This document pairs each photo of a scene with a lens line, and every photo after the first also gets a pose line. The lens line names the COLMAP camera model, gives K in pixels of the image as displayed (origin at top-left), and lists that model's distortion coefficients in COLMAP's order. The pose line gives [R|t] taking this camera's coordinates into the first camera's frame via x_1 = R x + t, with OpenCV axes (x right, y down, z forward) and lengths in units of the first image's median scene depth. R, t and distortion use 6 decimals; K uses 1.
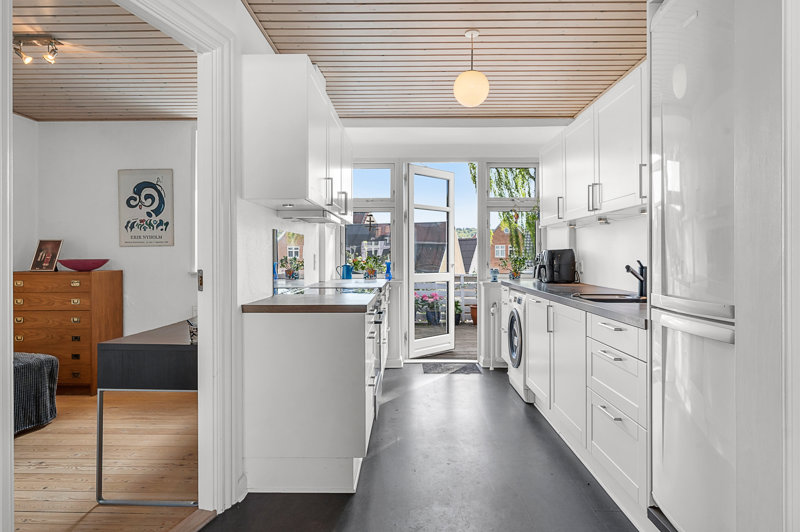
lens RADIAL K [[470.7, 0, 400.4], [0, 470.7, 252.7], [0, 0, 1]] dist [0.002204, -0.000173]
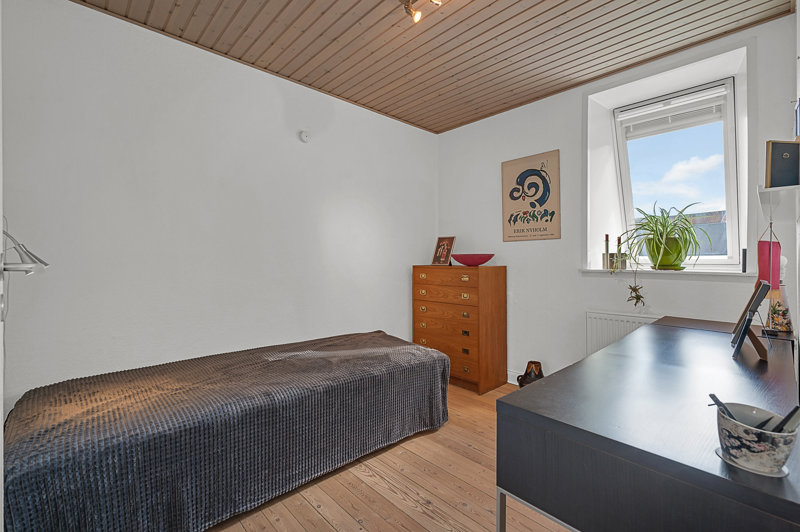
lens RADIAL K [[344.0, 0, 403.2], [0, 344.0, 262.2], [0, 0, 1]] dist [-0.000078, 0.000100]
pose [[0.705789, 0.008636, -0.708370, -0.243220], [0.004038, 0.999860, 0.016214, 0.017843], [0.708411, -0.014304, 0.705655, 0.359031]]
